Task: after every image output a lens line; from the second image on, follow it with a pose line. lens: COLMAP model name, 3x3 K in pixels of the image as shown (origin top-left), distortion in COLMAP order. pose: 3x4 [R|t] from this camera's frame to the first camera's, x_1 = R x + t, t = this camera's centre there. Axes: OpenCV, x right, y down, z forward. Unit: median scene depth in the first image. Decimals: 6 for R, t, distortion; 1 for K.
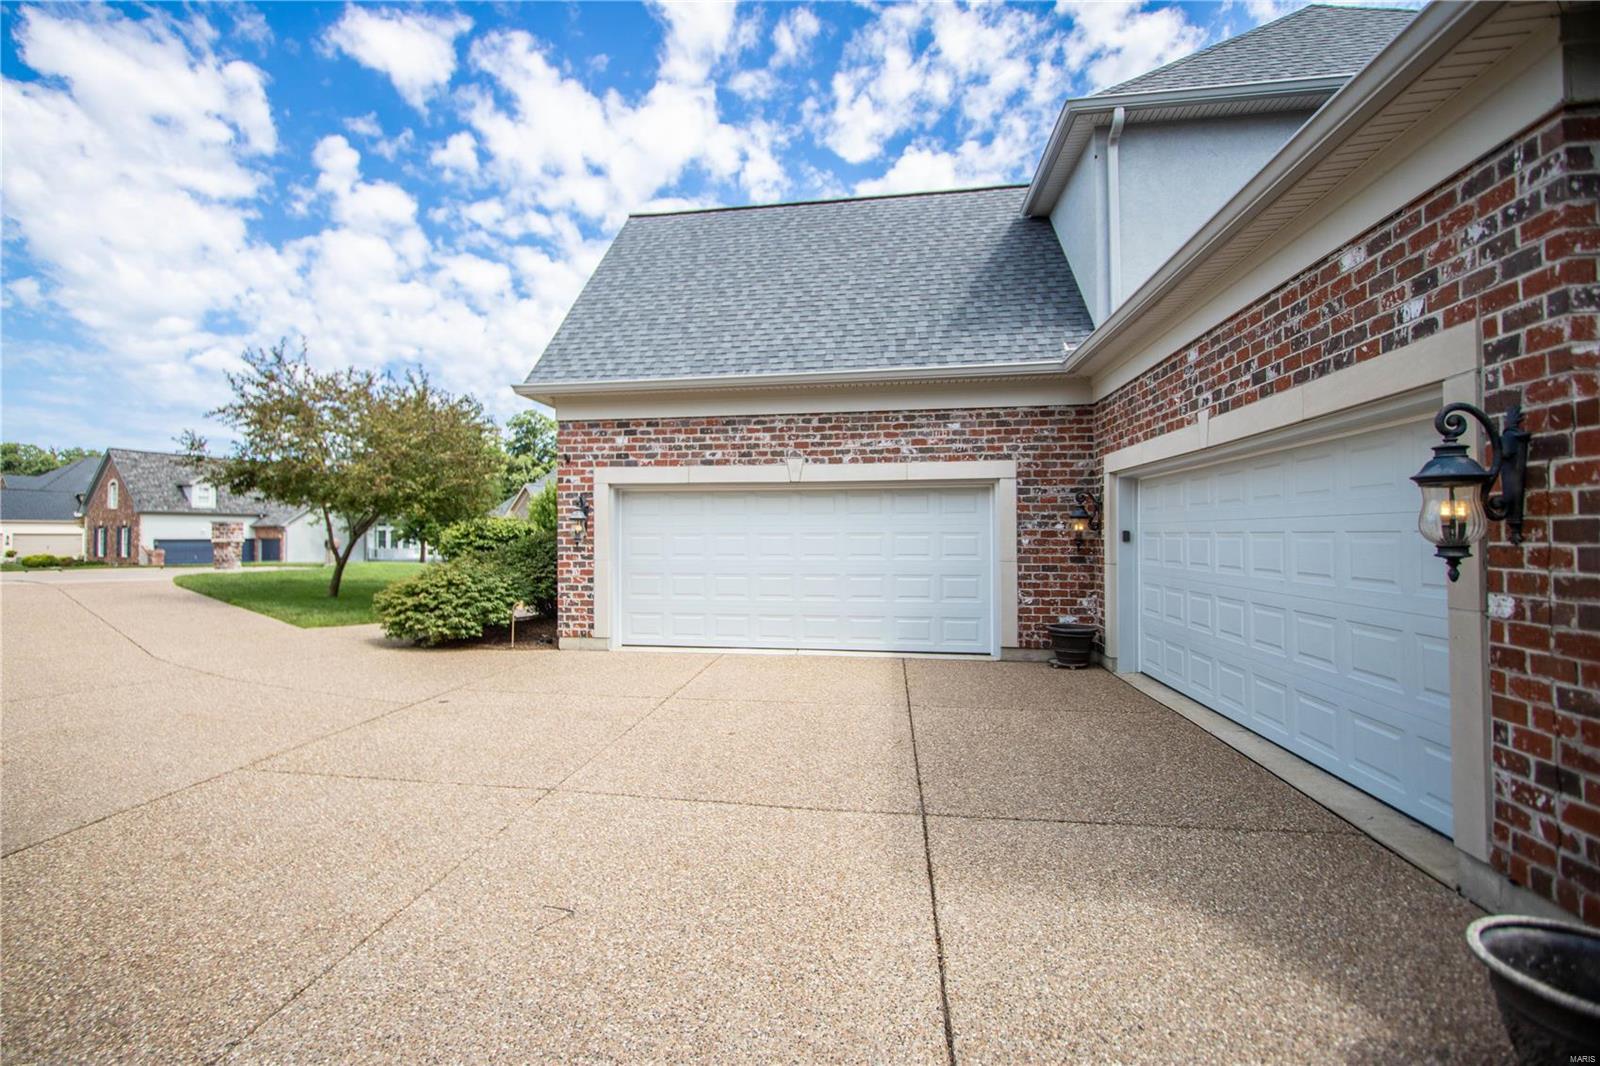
lens RADIAL K [[719.9, 0, 767.5], [0, 719.9, 529.4], [0, 0, 1]] dist [-0.013428, 0.000073]
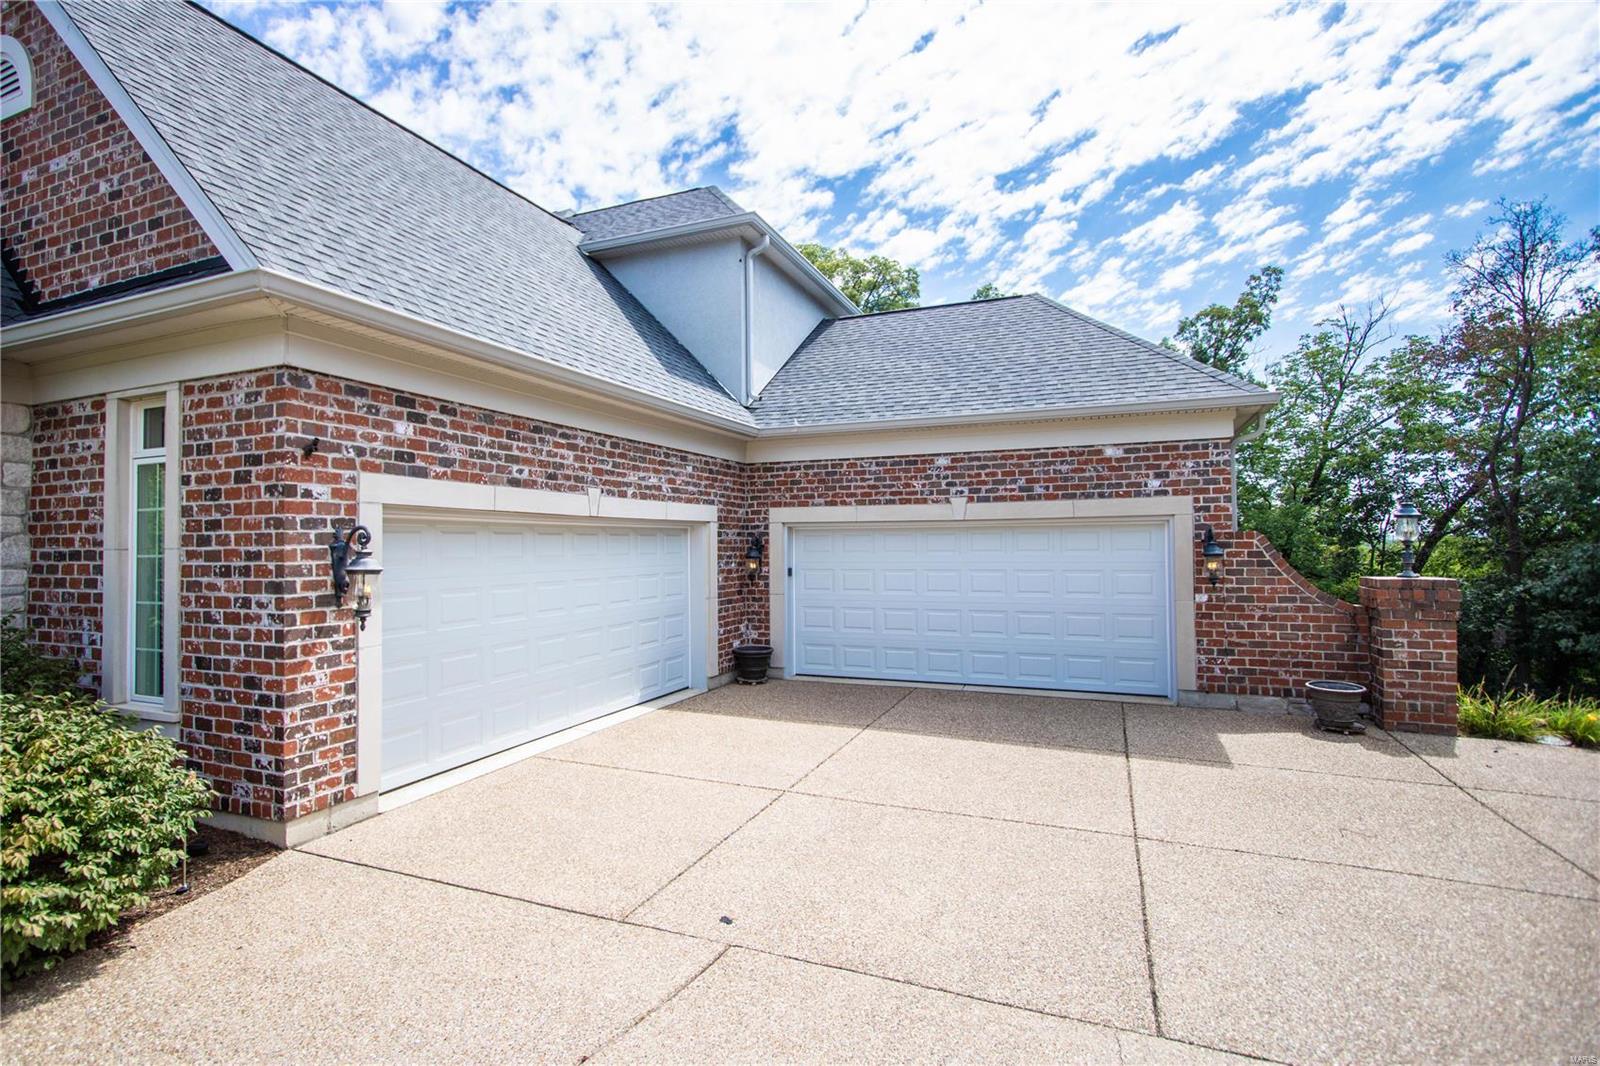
lens RADIAL K [[768.0, 0, 780.2], [0, 768.0, 534.3], [0, 0, 1]] dist [-0.003521, -0.000660]
pose [[0.237529, 0.014396, 0.971274, -0.737061], [0.002098, 0.999880, -0.015333, -0.032513], [-0.971378, 0.005680, 0.237470, 0.590847]]
